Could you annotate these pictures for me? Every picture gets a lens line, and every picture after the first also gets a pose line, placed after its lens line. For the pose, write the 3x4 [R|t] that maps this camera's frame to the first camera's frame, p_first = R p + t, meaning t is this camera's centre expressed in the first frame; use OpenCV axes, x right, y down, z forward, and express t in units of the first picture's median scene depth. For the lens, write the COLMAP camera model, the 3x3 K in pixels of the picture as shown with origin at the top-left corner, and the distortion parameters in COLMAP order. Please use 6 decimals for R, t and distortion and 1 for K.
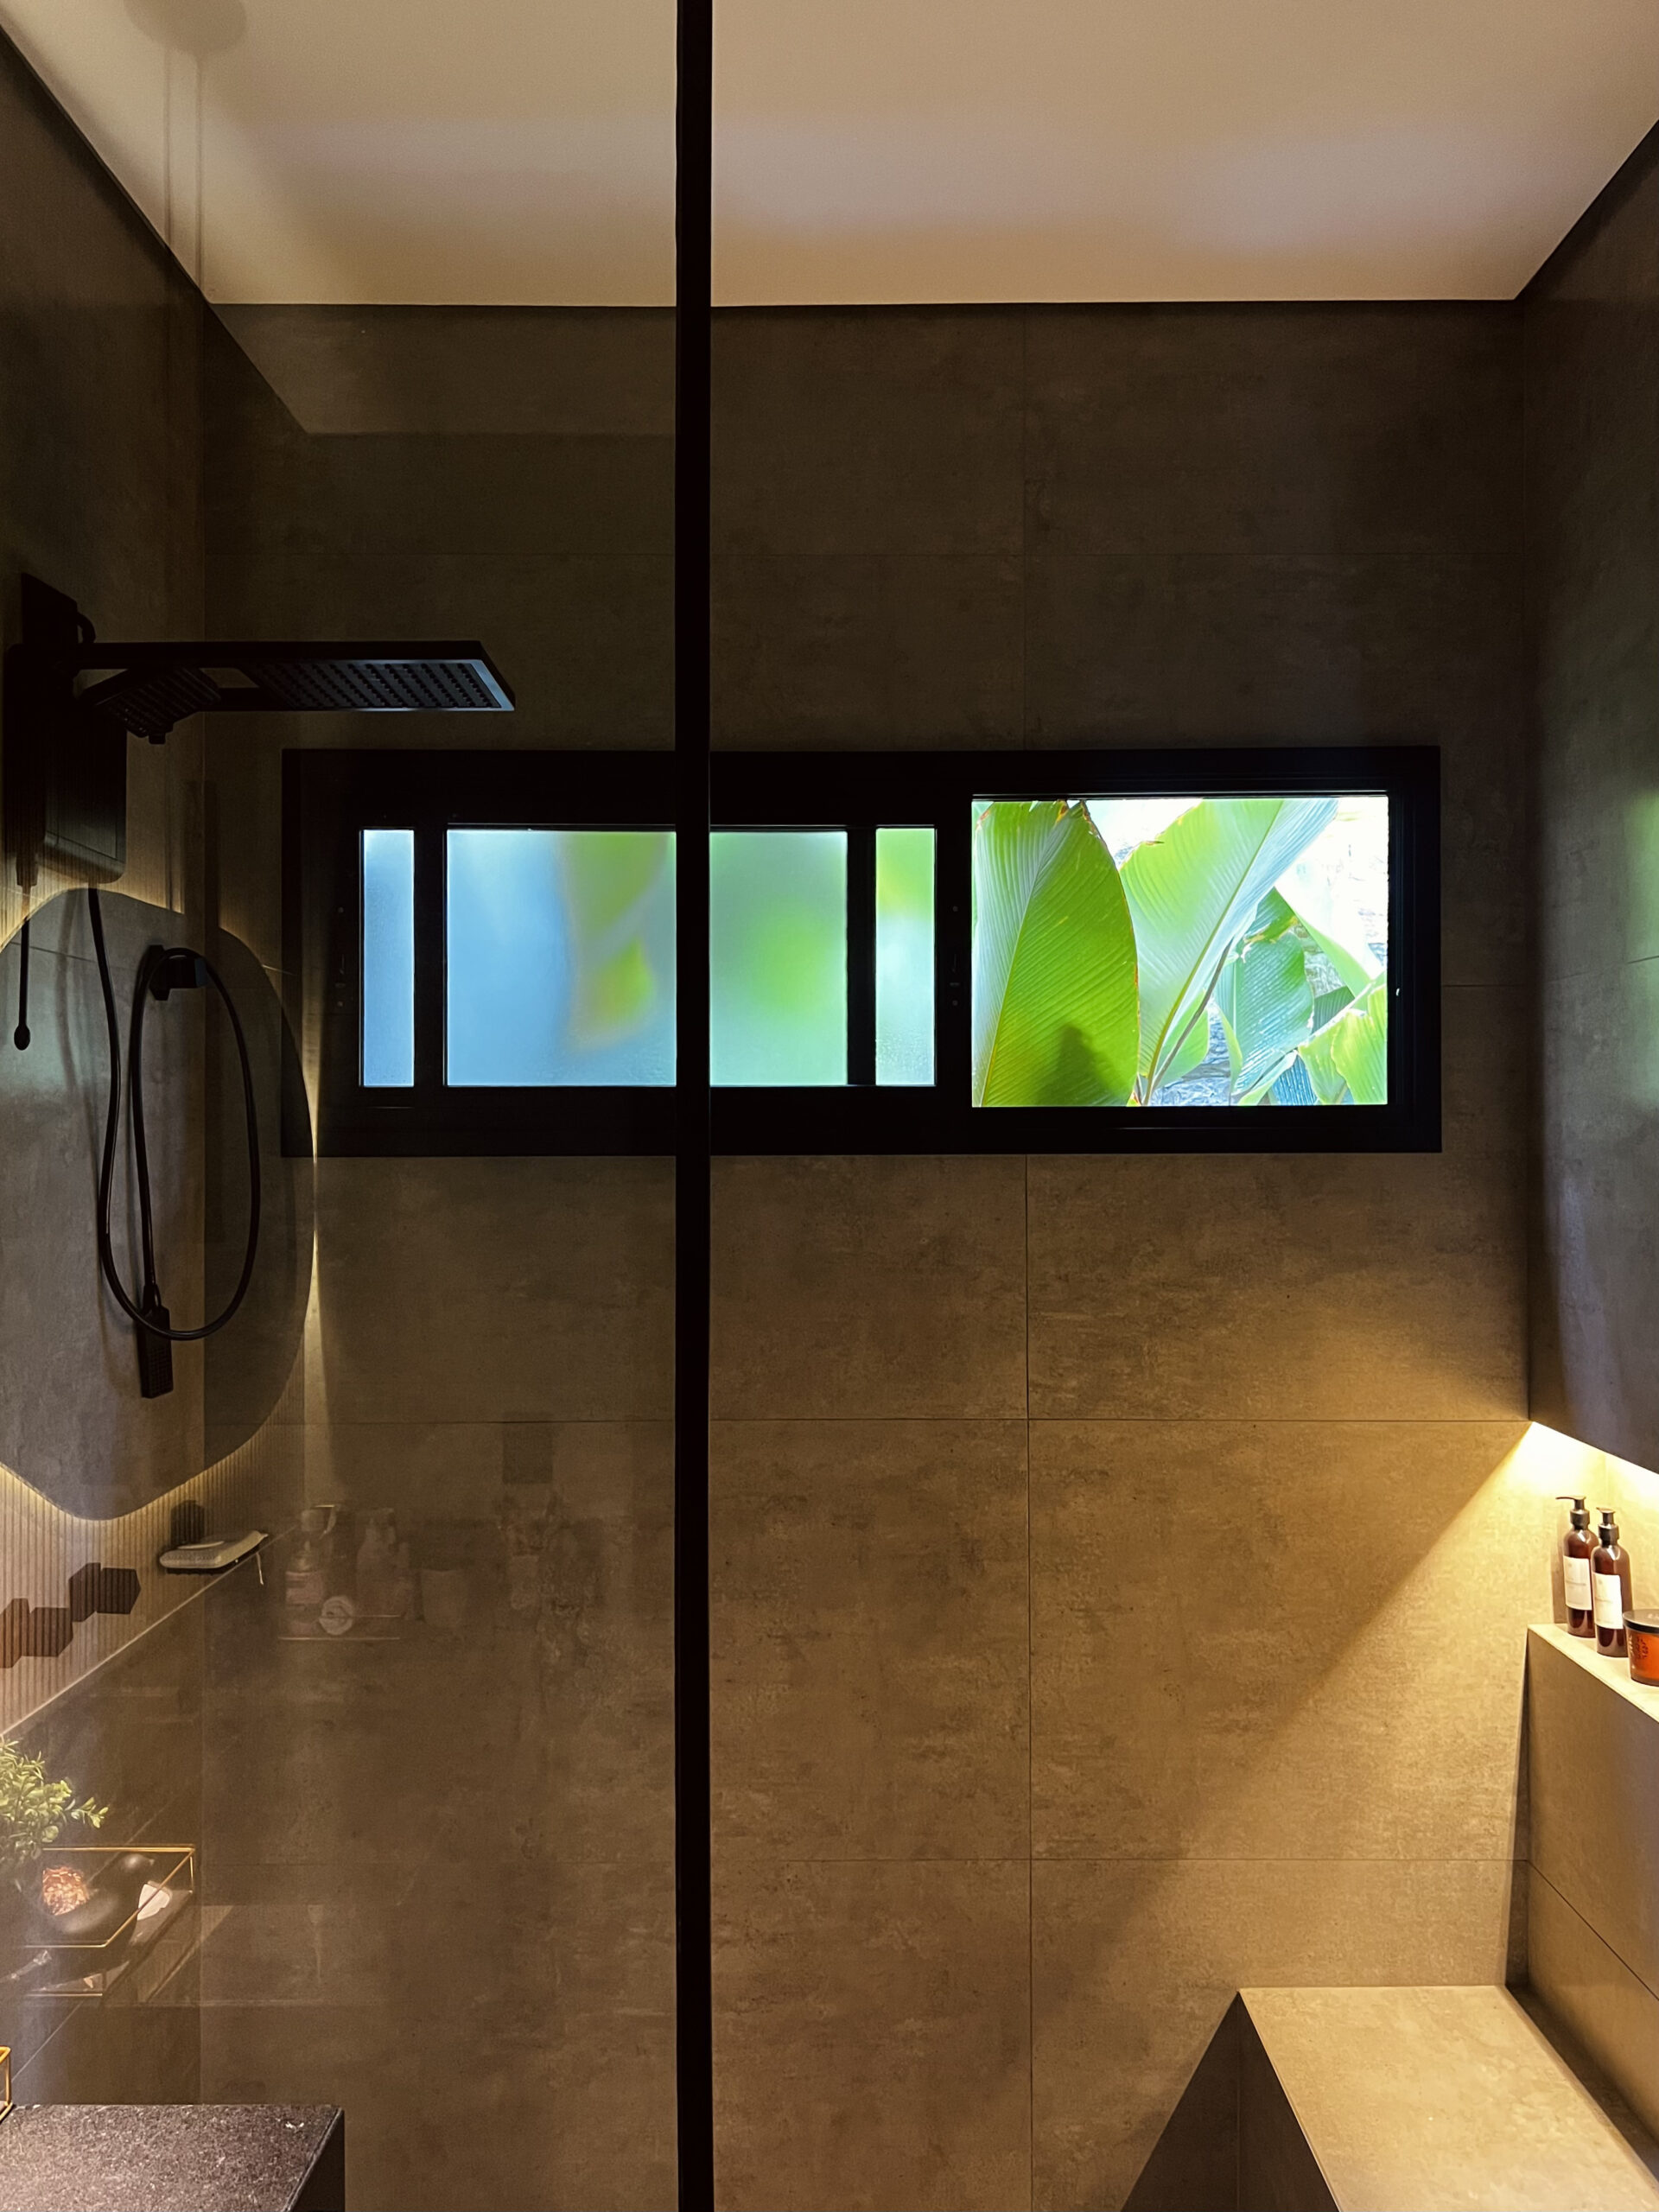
lens RADIAL K [[1661.0, 0, 846.3], [0, 1661.0, 1093.9], [0, 0, 1]] dist [0.073209, -0.080115]
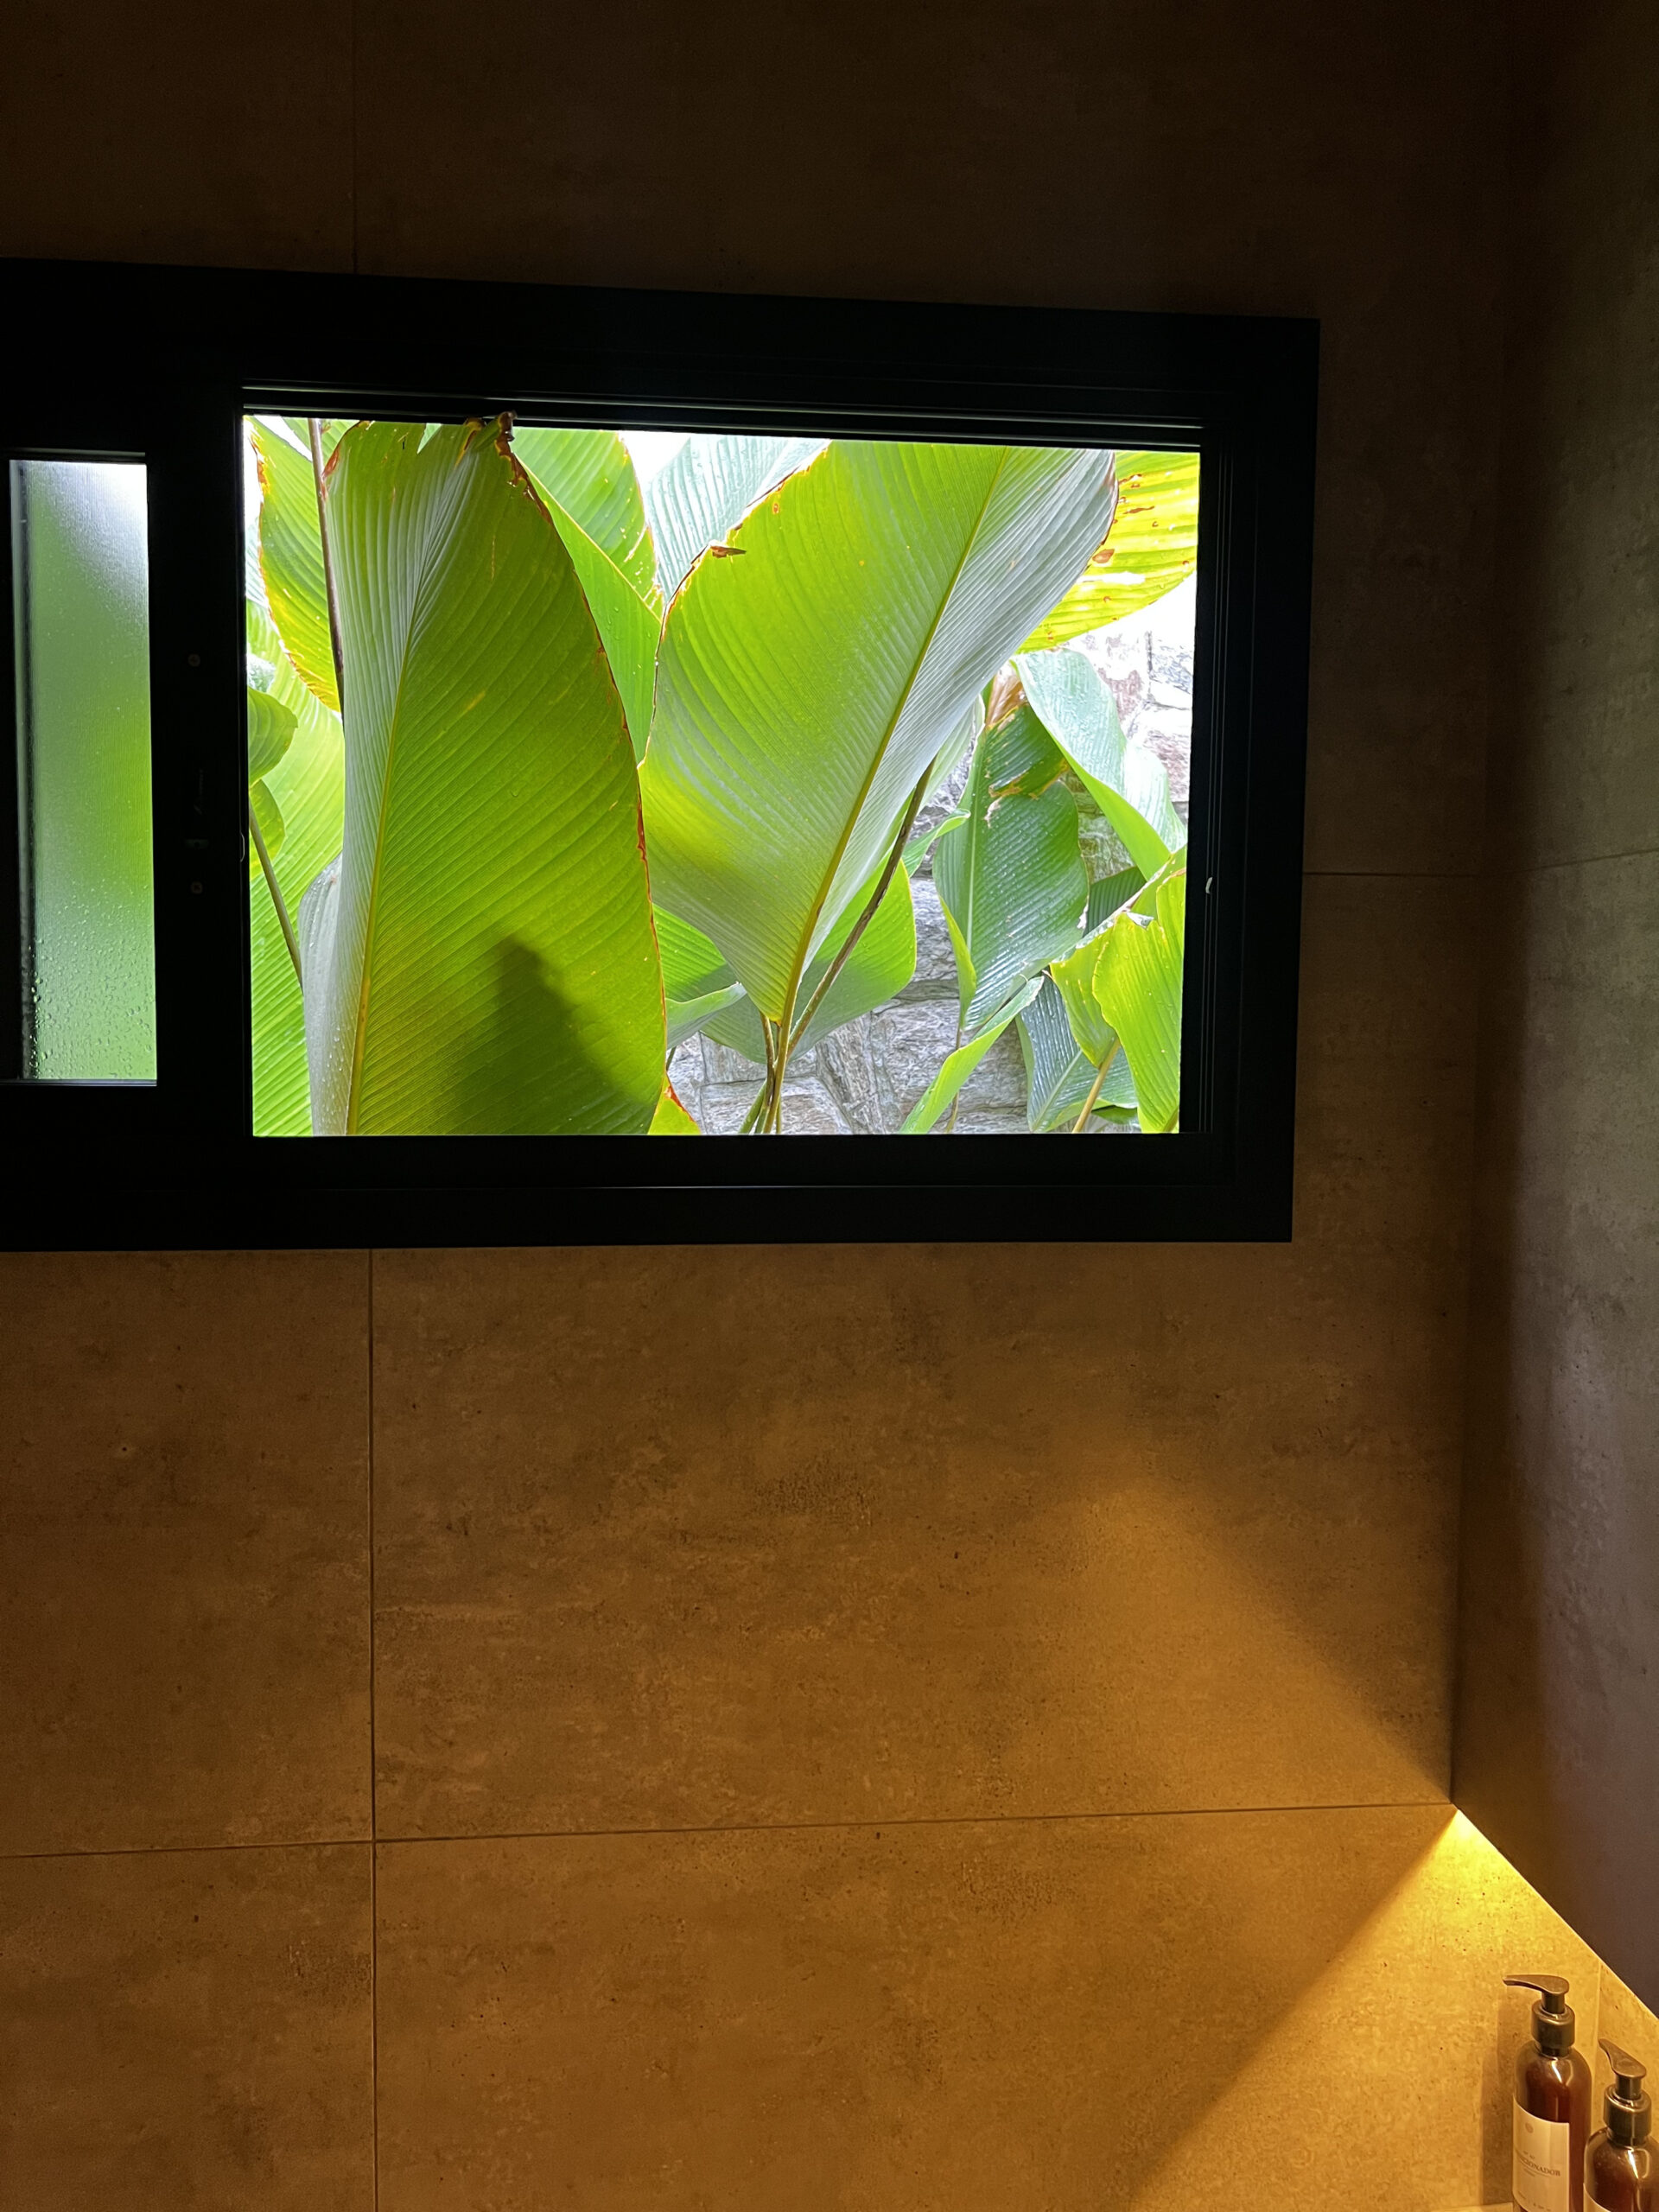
lens RADIAL K [[1661.0, 0, 826.9], [0, 1661.0, 1108.0], [0, 0, 1]] dist [0.073209, -0.080115]
pose [[0.995505, 0.003461, 0.094647, 0.185629], [-0.011583, 0.996280, 0.085394, -0.038563], [-0.093999, -0.086106, 0.991842, 0.561503]]
